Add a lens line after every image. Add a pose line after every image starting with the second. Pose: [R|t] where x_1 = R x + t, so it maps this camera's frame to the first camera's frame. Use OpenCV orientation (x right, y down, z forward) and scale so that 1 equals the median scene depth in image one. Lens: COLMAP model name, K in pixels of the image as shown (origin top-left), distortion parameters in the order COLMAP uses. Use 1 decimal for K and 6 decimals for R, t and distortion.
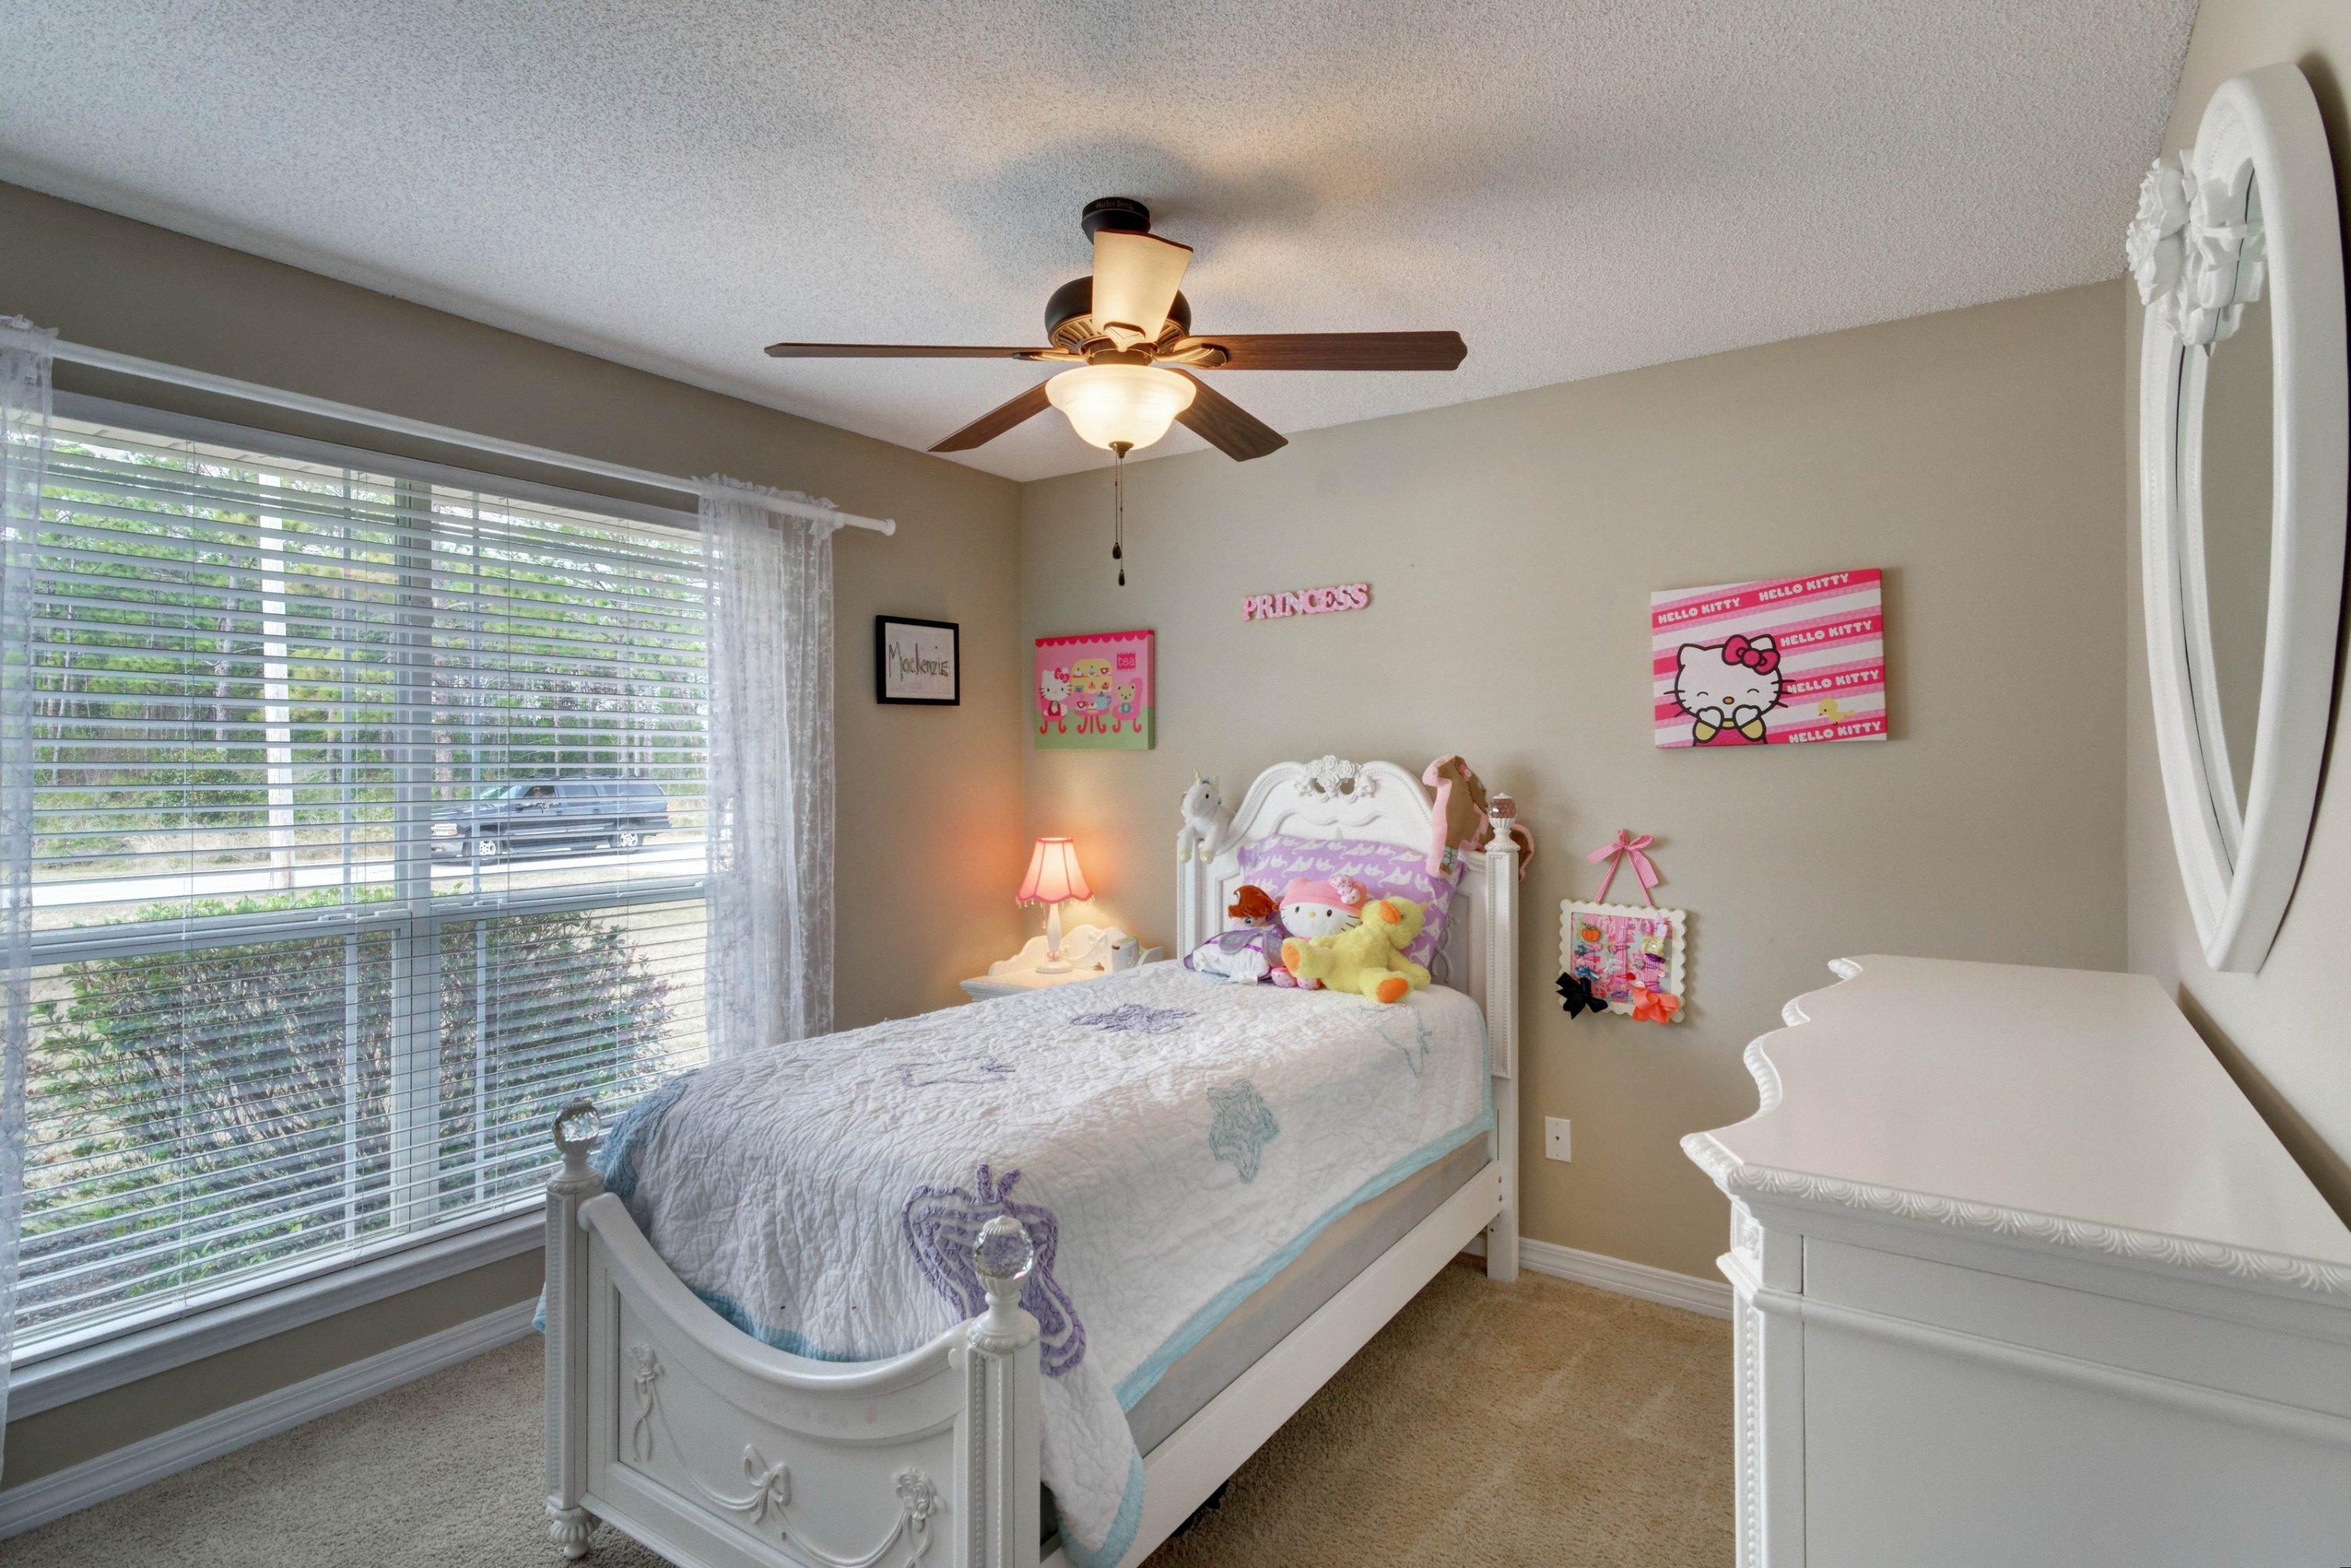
lens RADIAL K [[1112.8, 0, 1194.4], [0, 1112.8, 774.4], [0, 0, 1]] dist [0.003147, 0.000484]
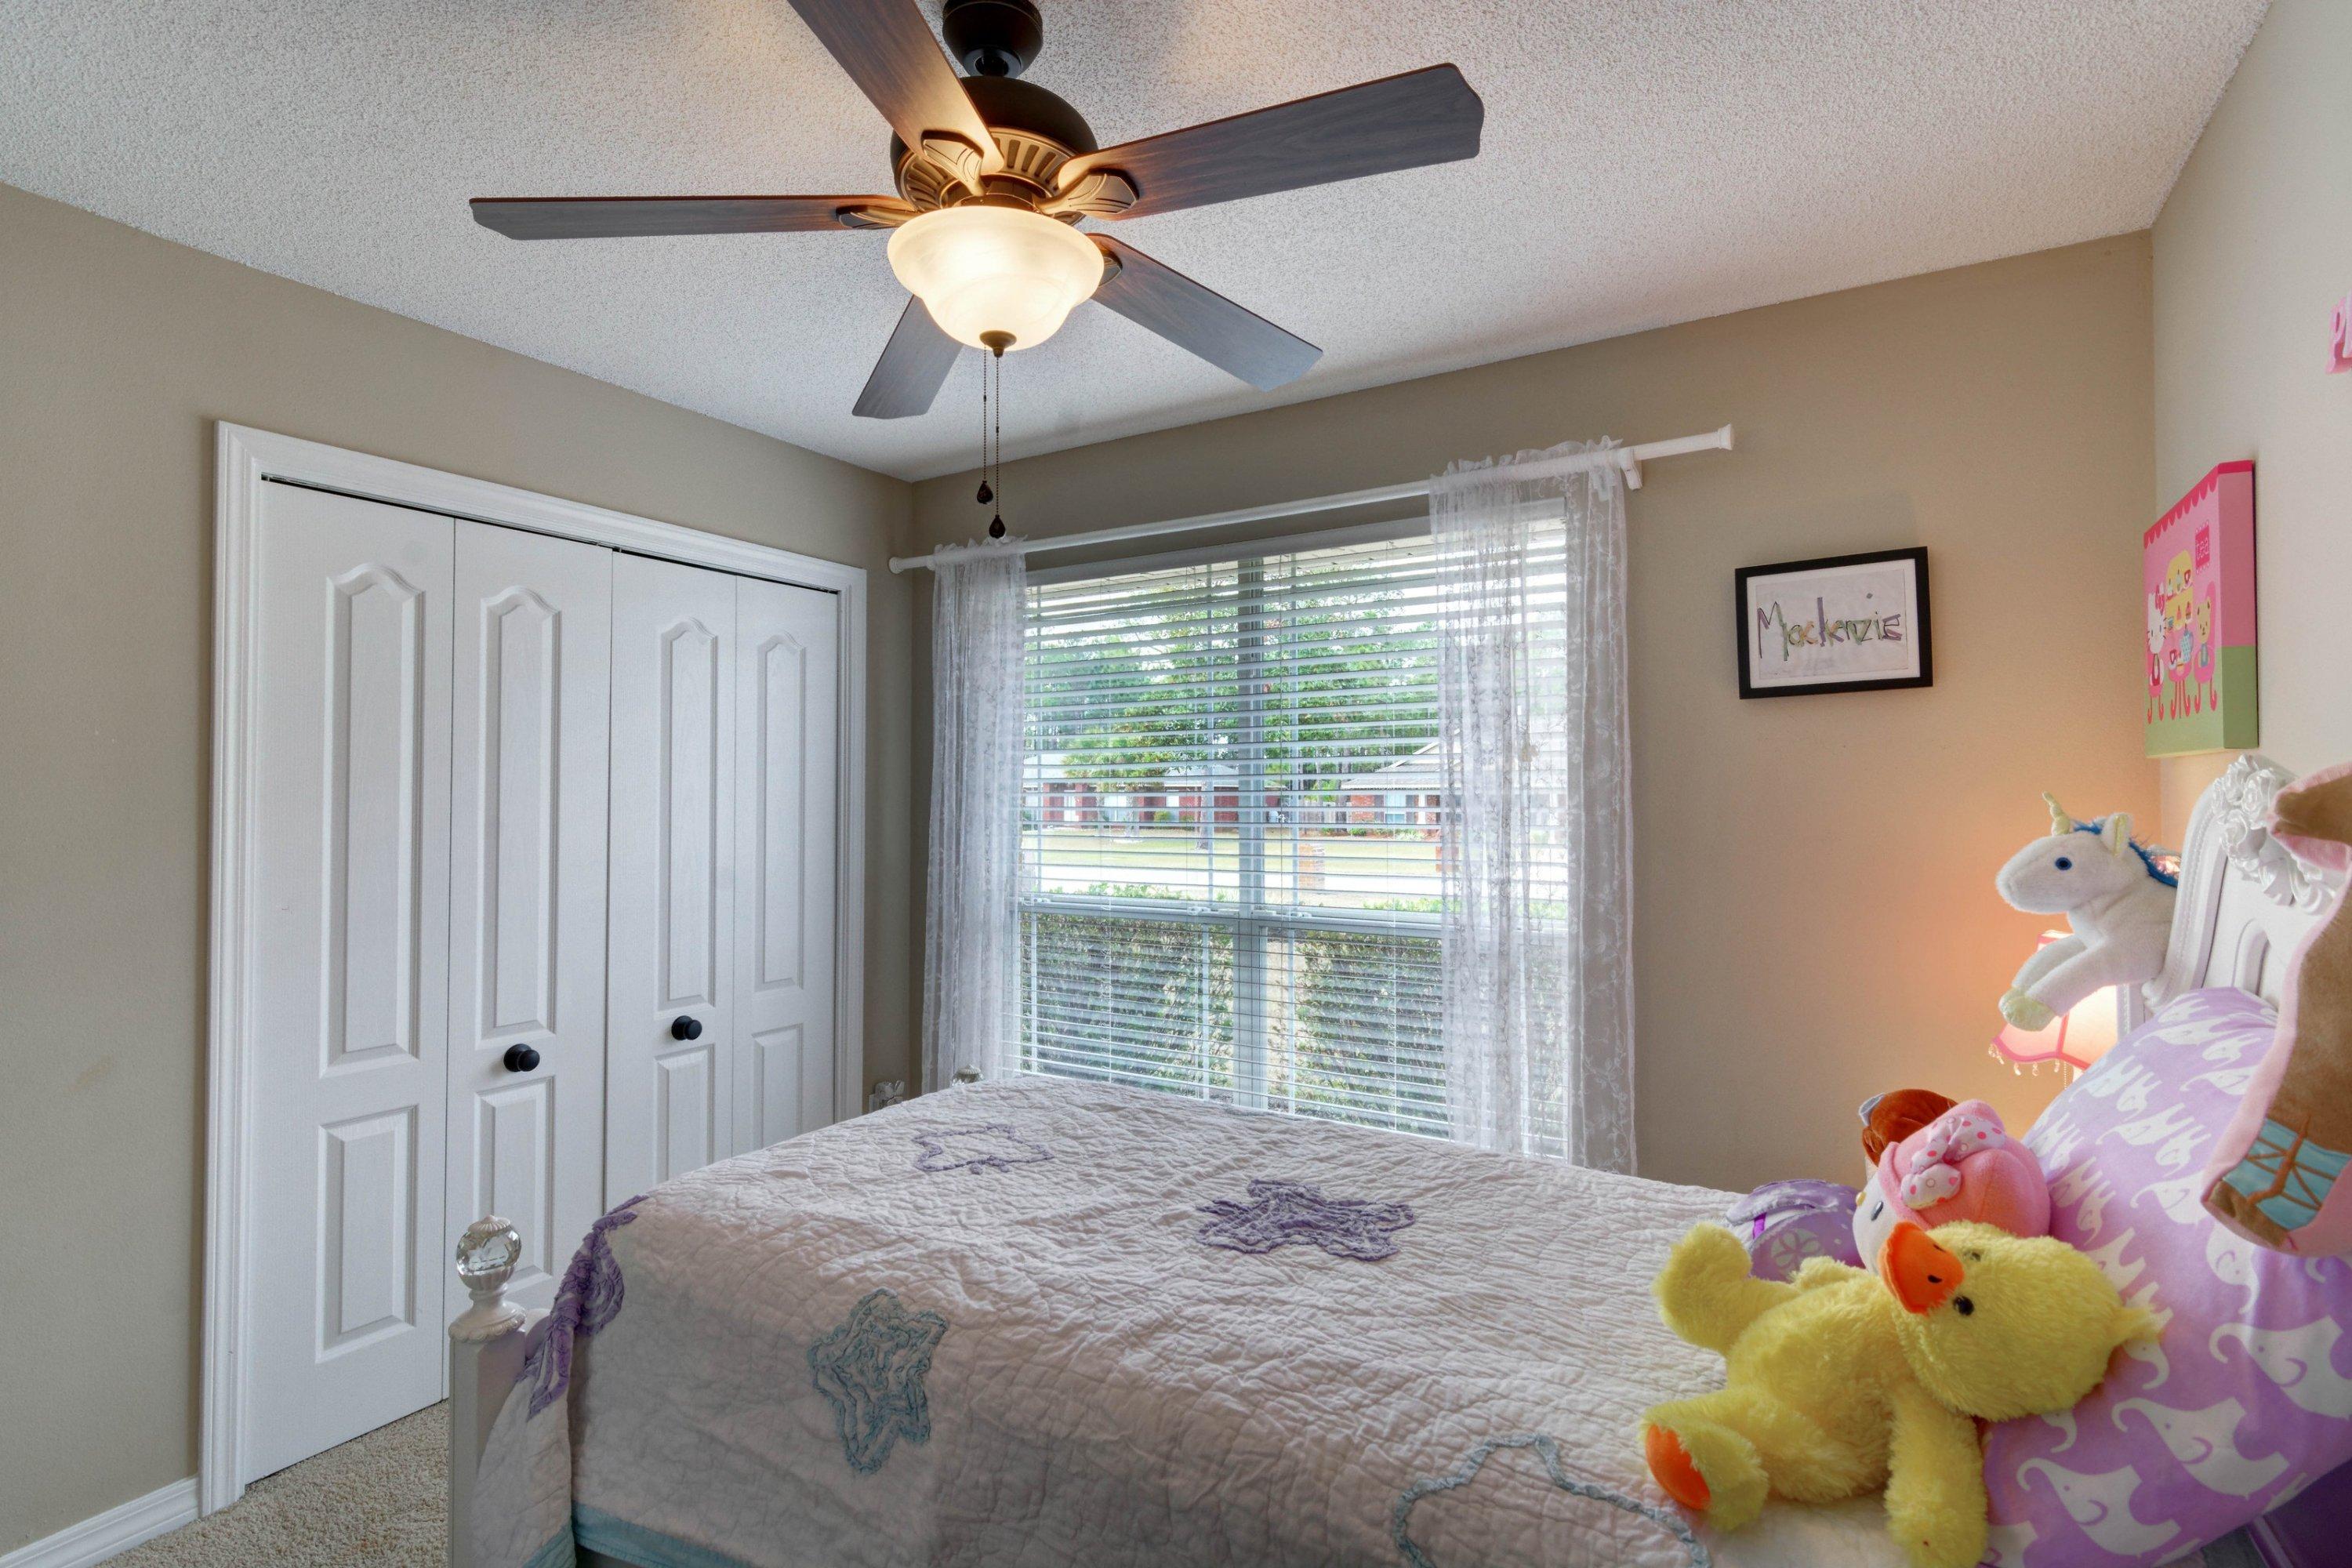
lens RADIAL K [[1113.3, 0, 1184.4], [0, 1113.3, 788.6], [0, 0, 1]] dist [0.003147, 0.000484]
pose [[0.074740, -0.005493, -0.997188, 0.433542], [-0.002088, 0.999982, -0.005665, -0.005159], [0.997201, 0.002505, 0.074727, 0.720938]]
